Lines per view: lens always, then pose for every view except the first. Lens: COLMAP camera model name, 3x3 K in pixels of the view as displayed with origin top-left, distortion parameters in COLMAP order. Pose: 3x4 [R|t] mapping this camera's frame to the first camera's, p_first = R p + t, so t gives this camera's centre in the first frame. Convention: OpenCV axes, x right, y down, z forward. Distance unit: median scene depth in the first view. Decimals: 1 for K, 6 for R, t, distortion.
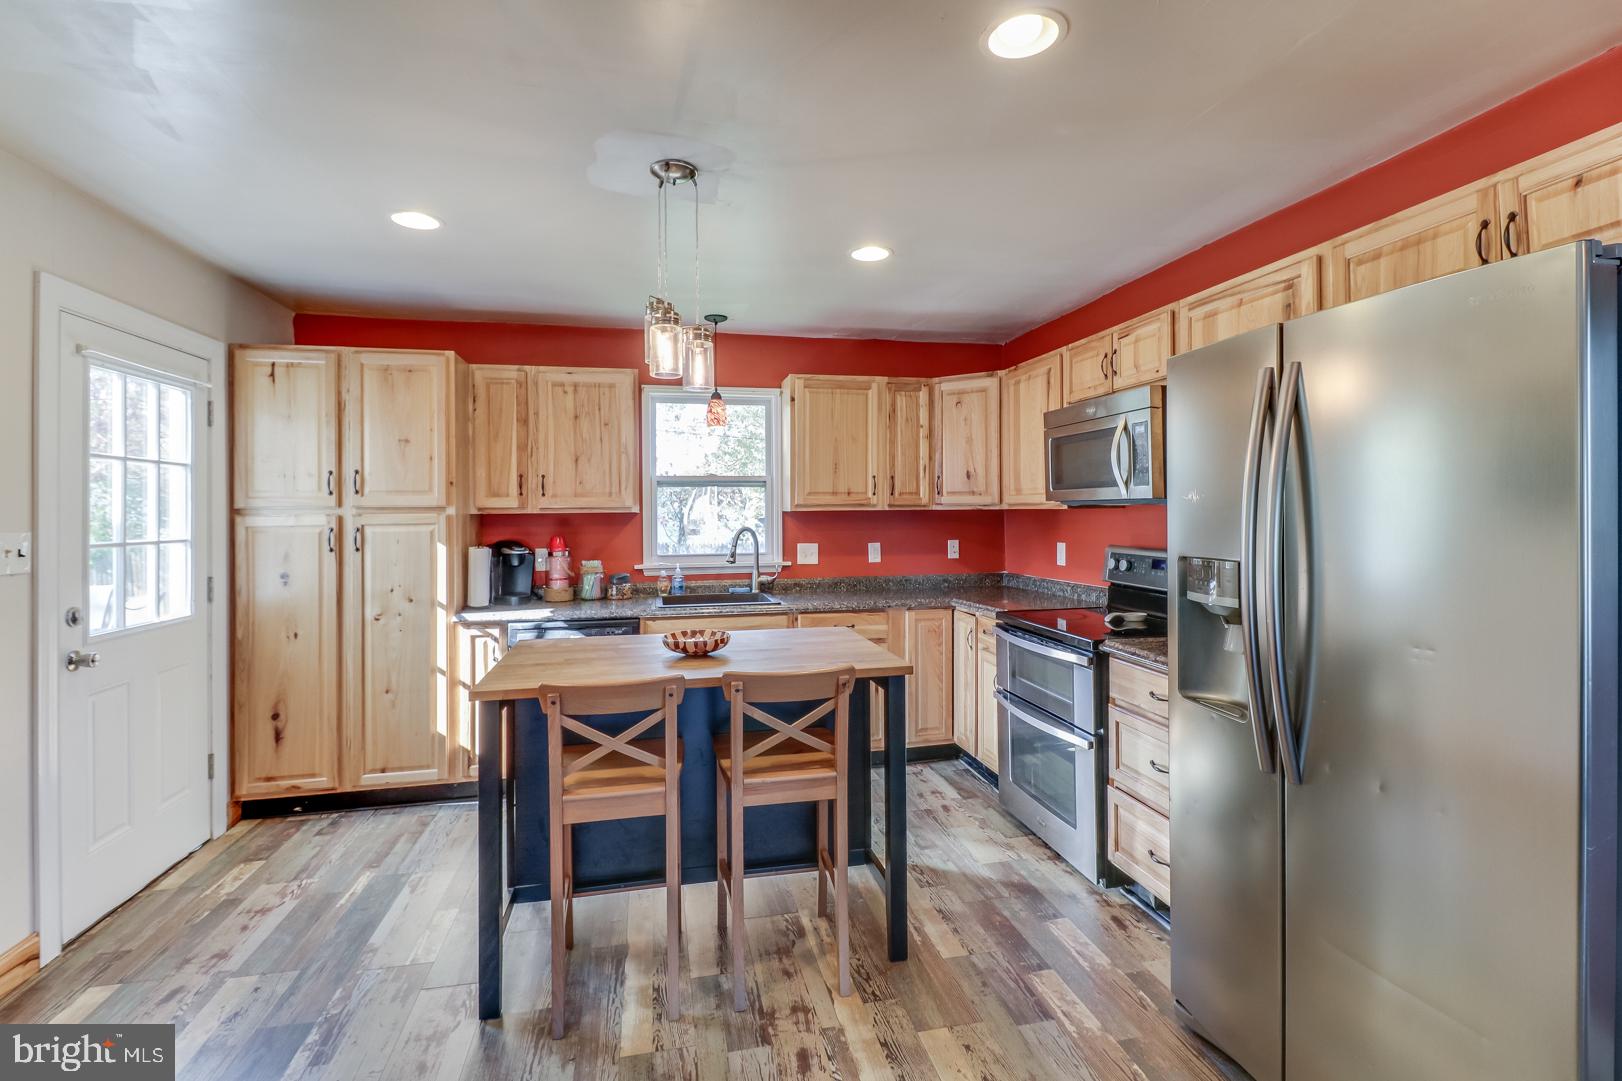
lens RADIAL K [[750.4, 0, 814.4], [0, 750.4, 508.7], [0, 0, 1]] dist [0.001859, -0.000080]
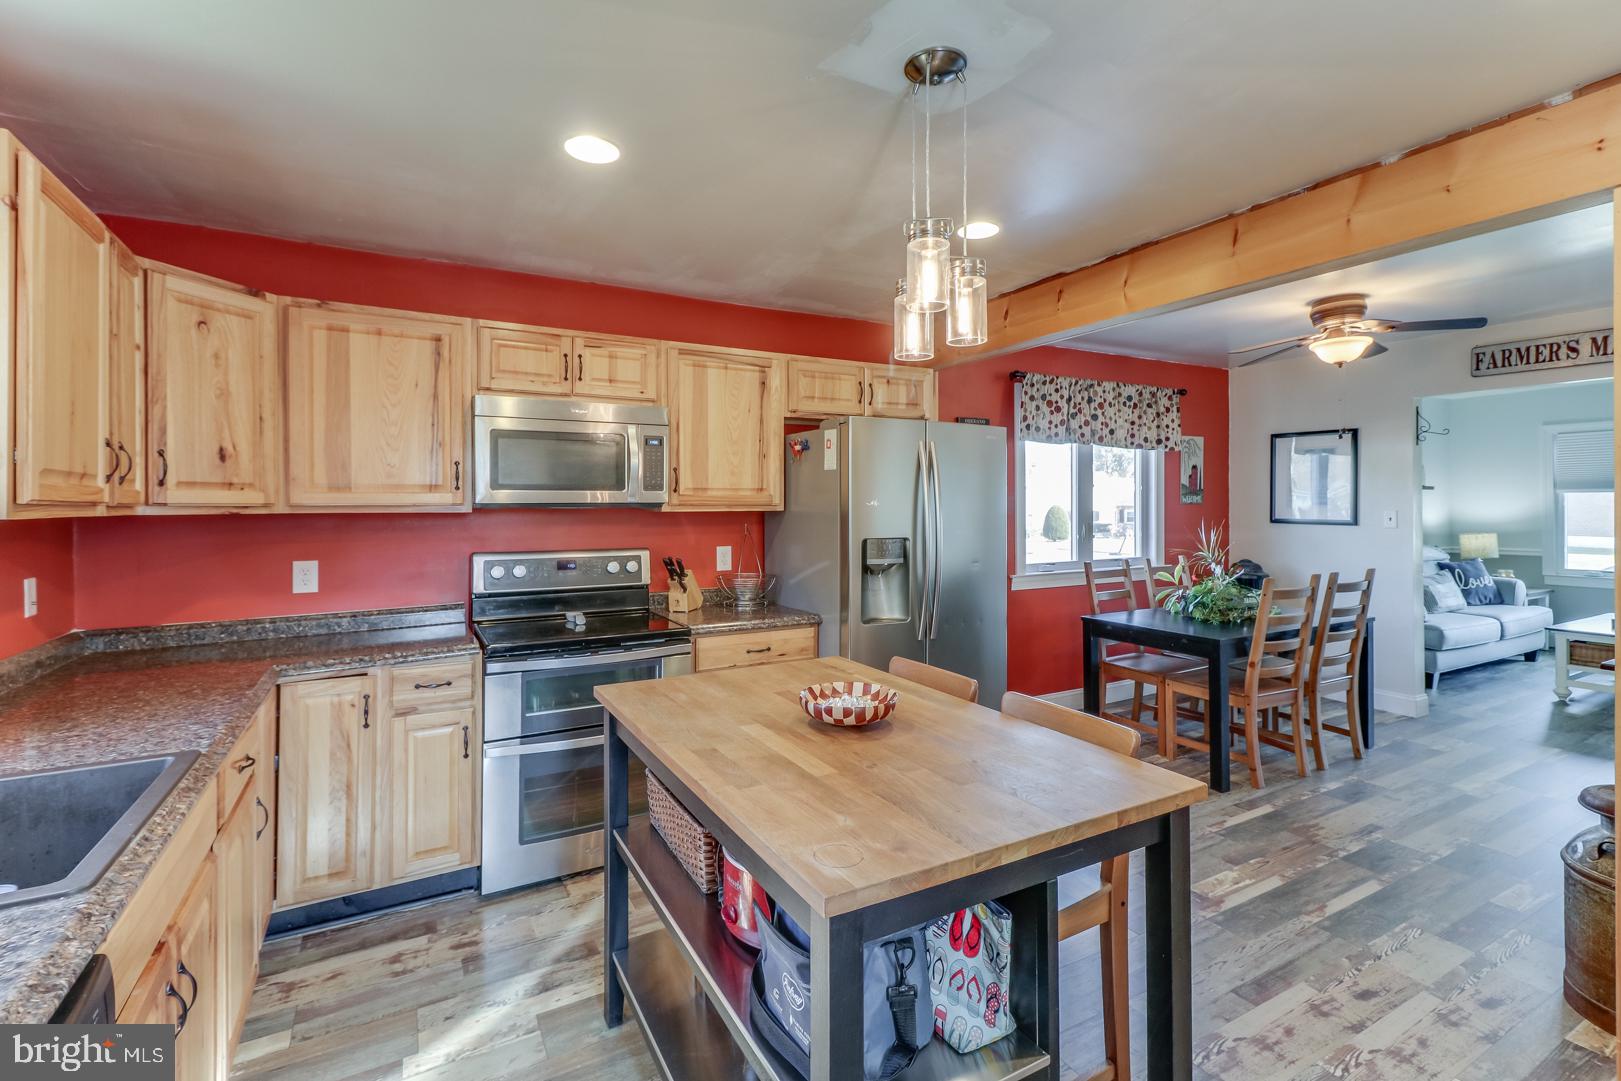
lens RADIAL K [[741.5, 0, 808.1], [0, 741.5, 505.8], [0, 0, 1]] dist [0.007626, -0.000511]
pose [[-0.294919, 0.009832, 0.955472, -0.506186], [0.003705, 0.999951, -0.009146, 0.001716], [-0.955515, 0.000843, -0.294941, 0.789050]]
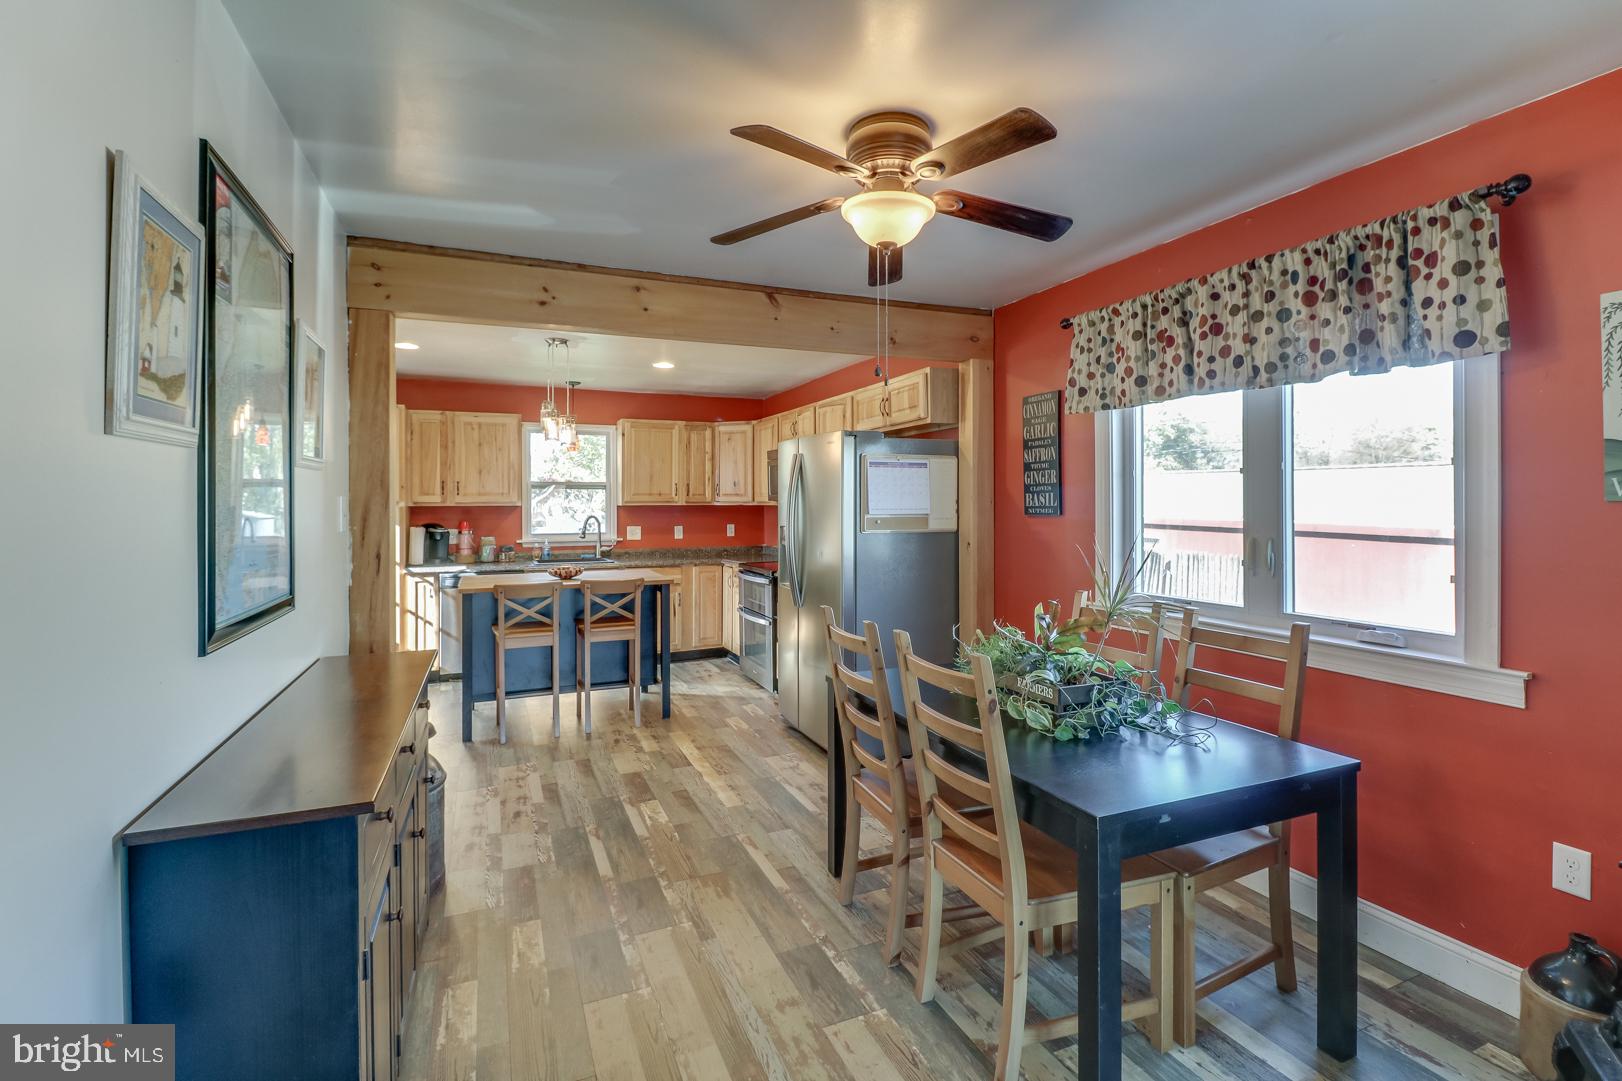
lens RADIAL K [[750.4, 0, 814.4], [0, 750.4, 508.7], [0, 0, 1]] dist [0.001859, -0.000080]
pose [[0.980809, 0.005099, 0.194907, 0.061565], [-0.006909, 0.999939, 0.008609, -0.006542], [-0.194851, -0.009790, 0.980784, -0.666630]]
